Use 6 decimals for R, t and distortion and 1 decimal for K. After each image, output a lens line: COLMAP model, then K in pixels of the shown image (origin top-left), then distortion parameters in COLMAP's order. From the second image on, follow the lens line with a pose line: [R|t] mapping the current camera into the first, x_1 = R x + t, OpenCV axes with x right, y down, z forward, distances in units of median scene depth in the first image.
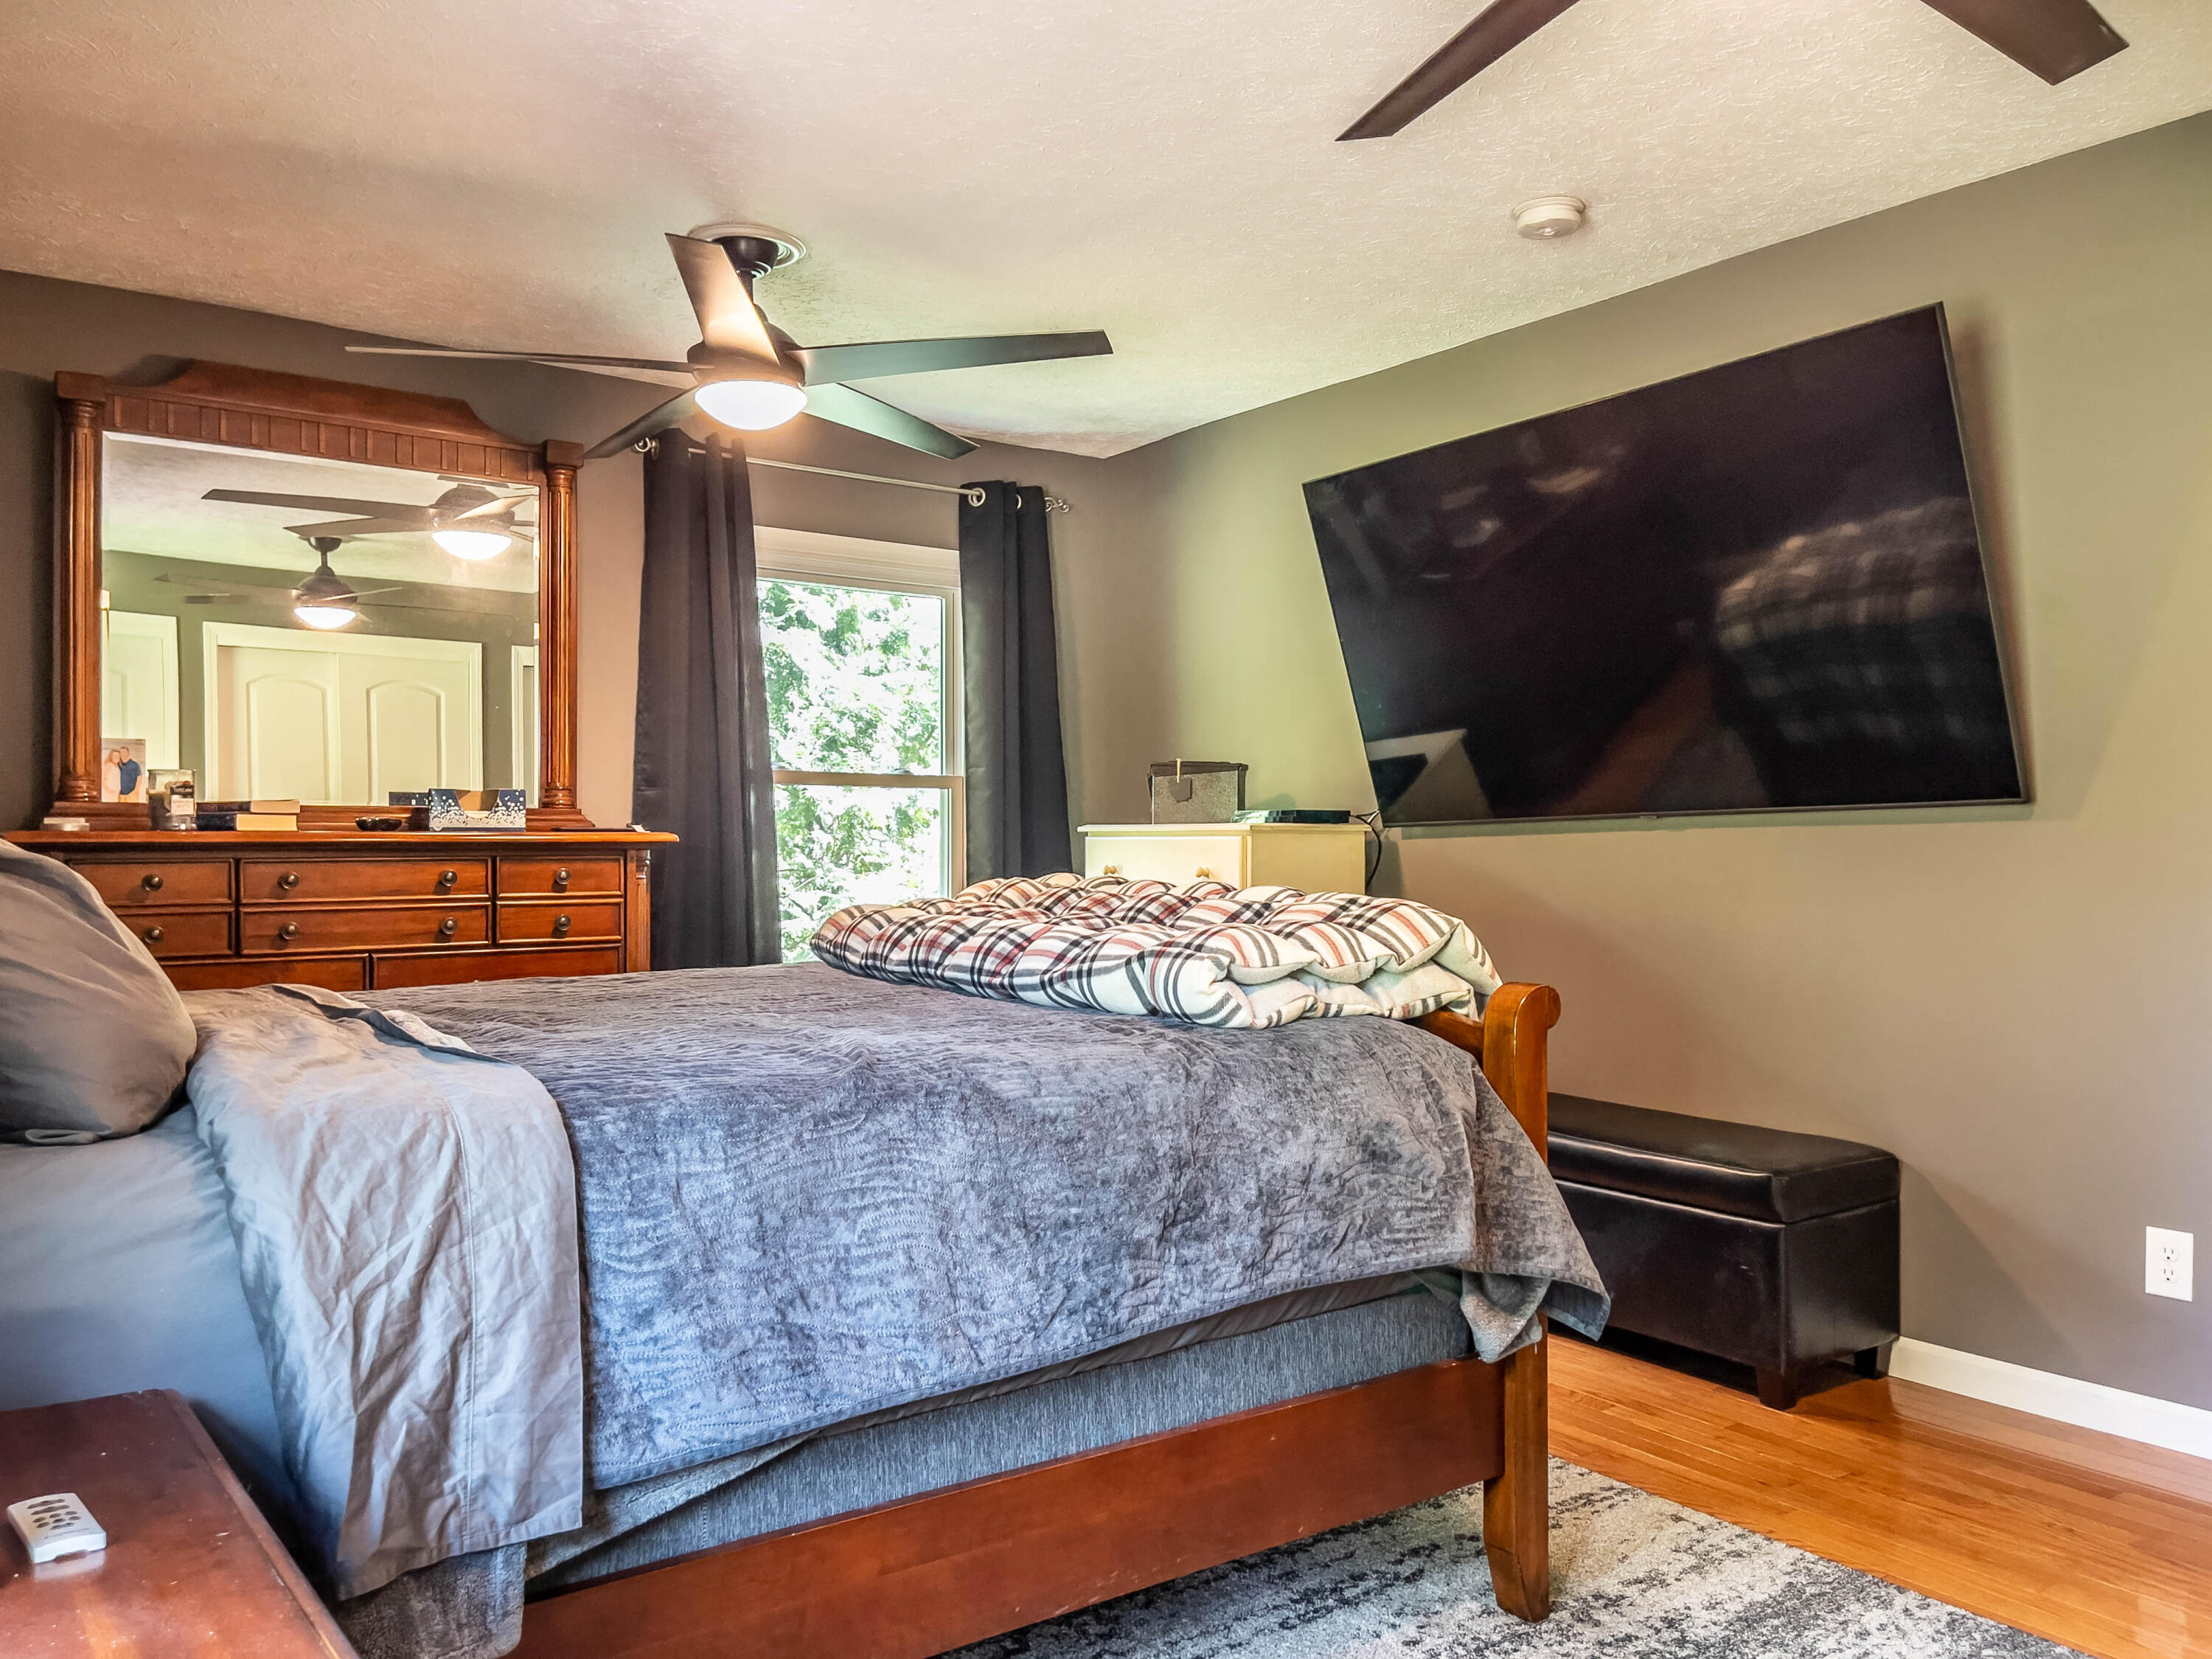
lens RADIAL K [[1679.4, 0, 1106.0], [0, 1679.4, 829.5], [0, 0, 1]] dist [0.010630, 0.005556]
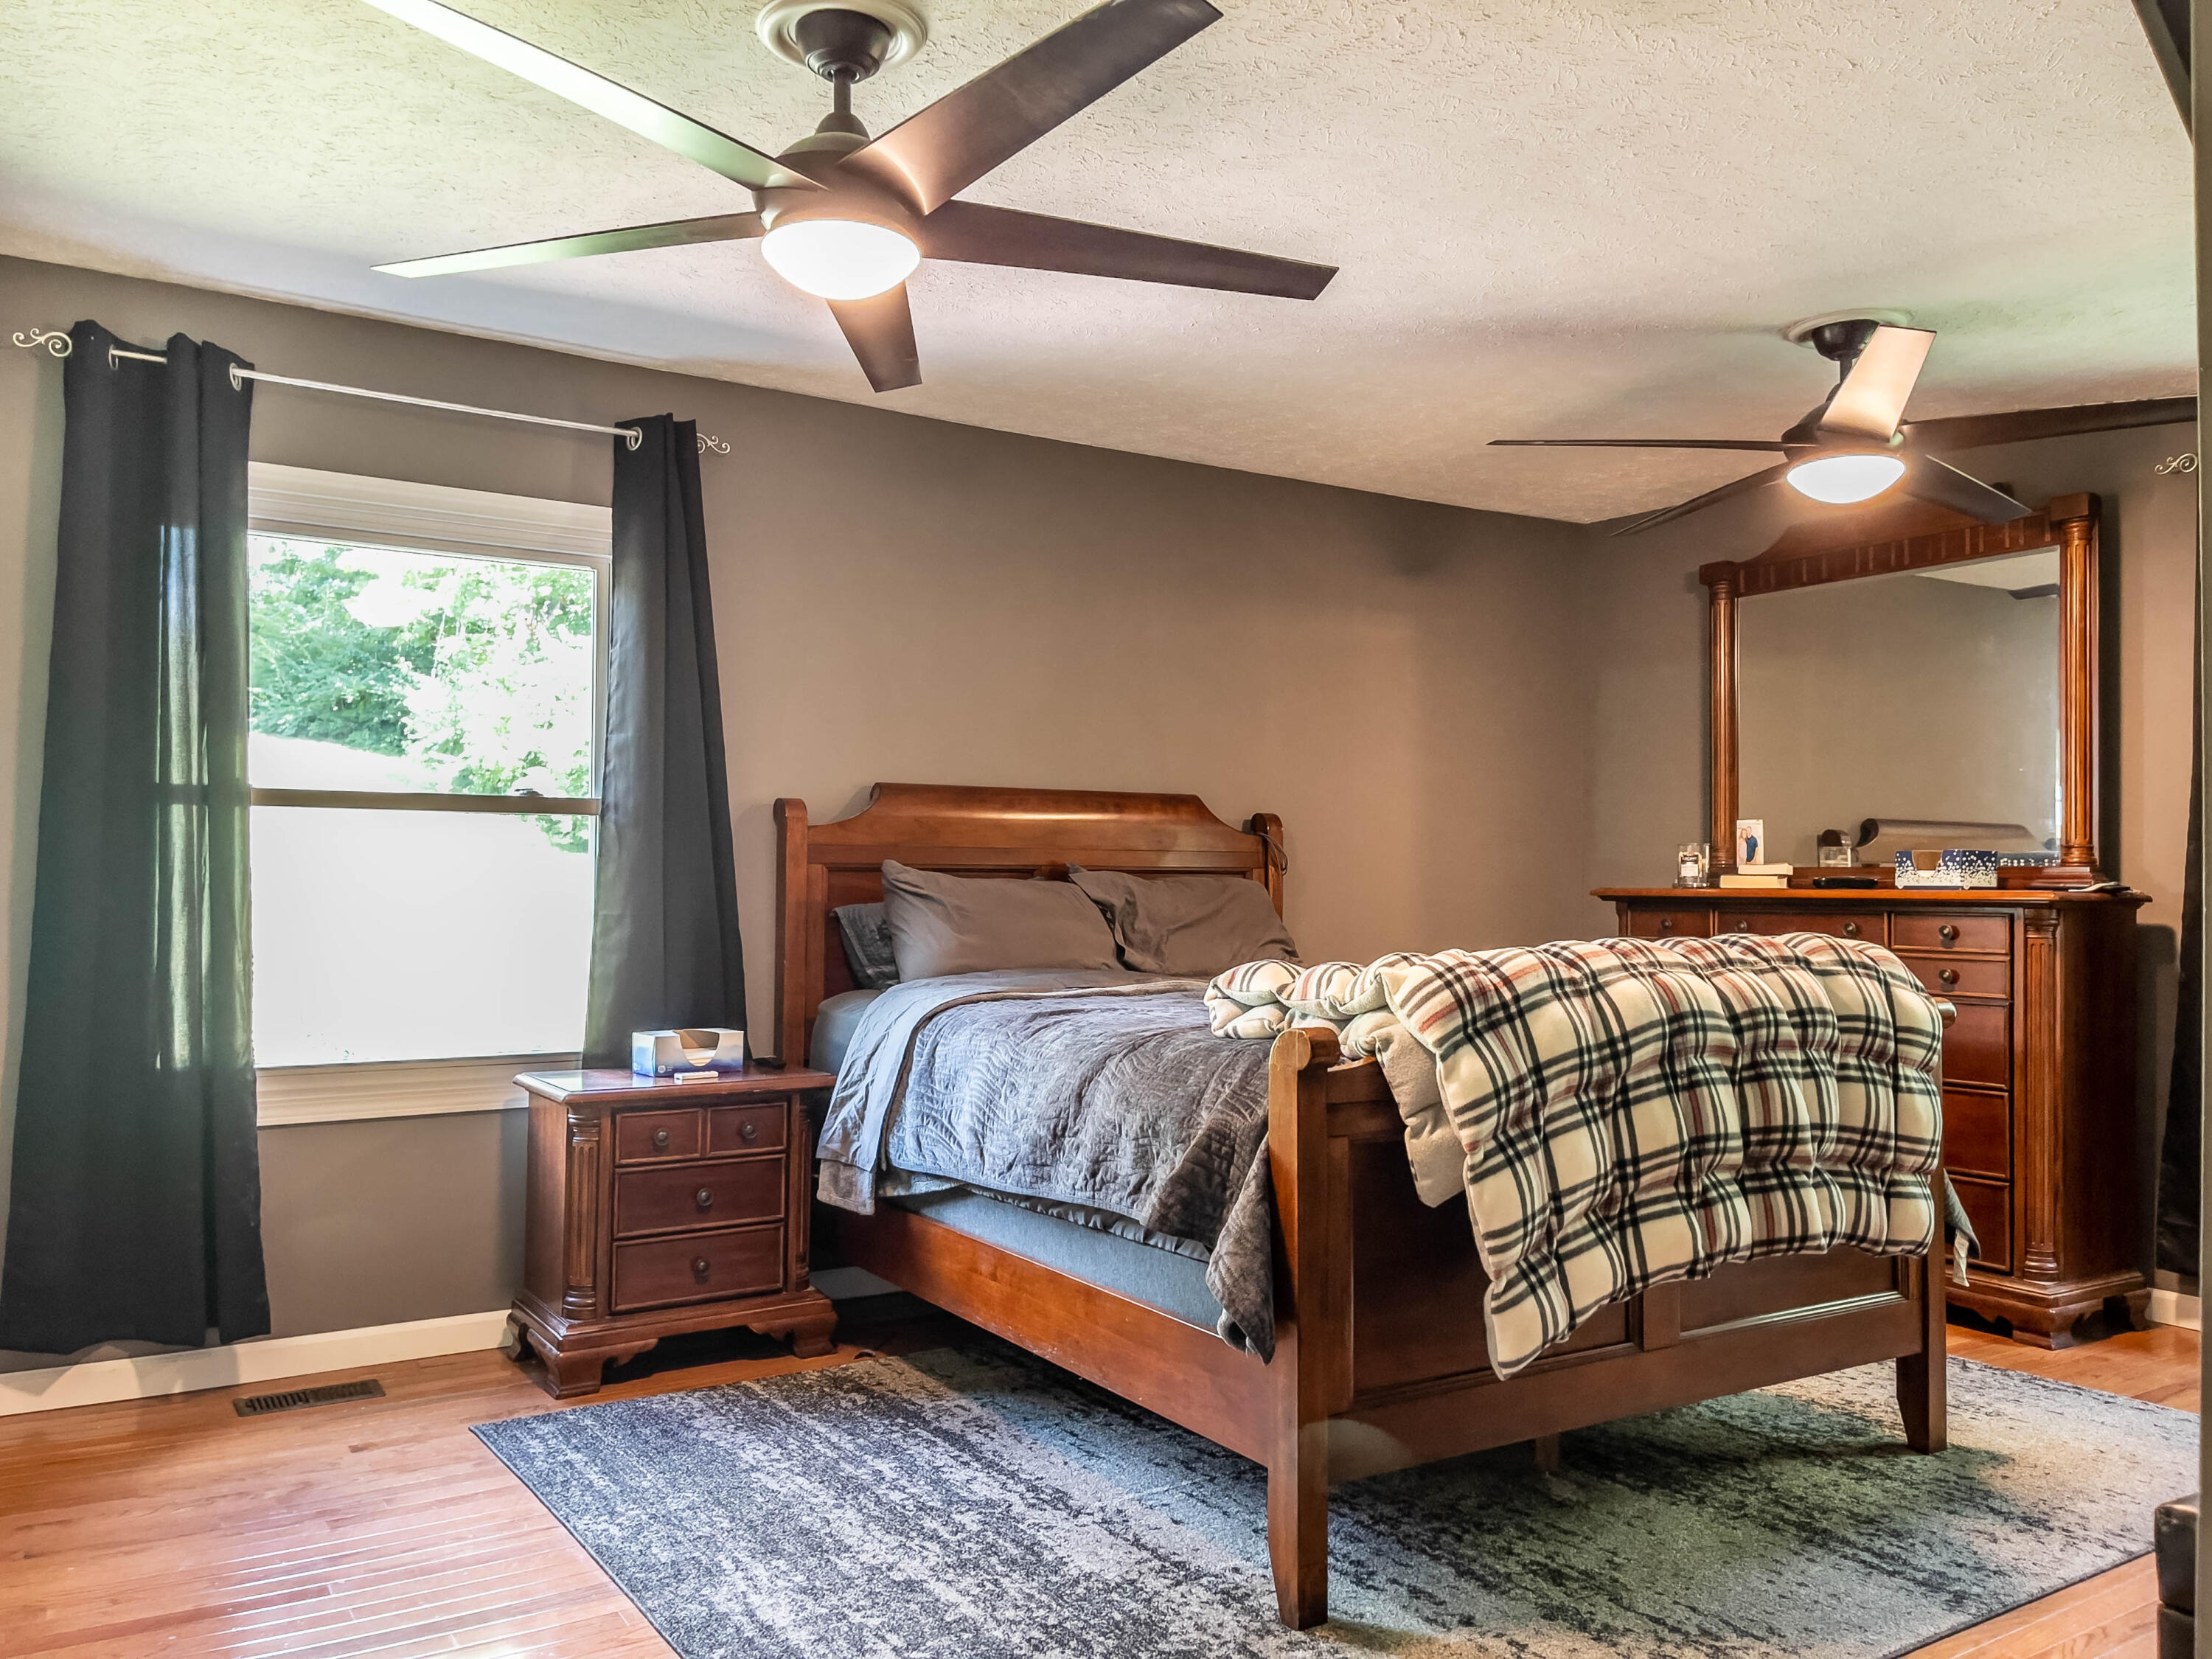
lens RADIAL K [[1679.4, 0, 1106.0], [0, 1679.4, 829.5], [0, 0, 1]] dist [0.010630, 0.005556]
pose [[-0.019758, -0.029161, -0.999379, 0.843501], [-0.015410, 0.999465, -0.028859, 0.002197], [0.999686, 0.014830, -0.020196, 0.572125]]
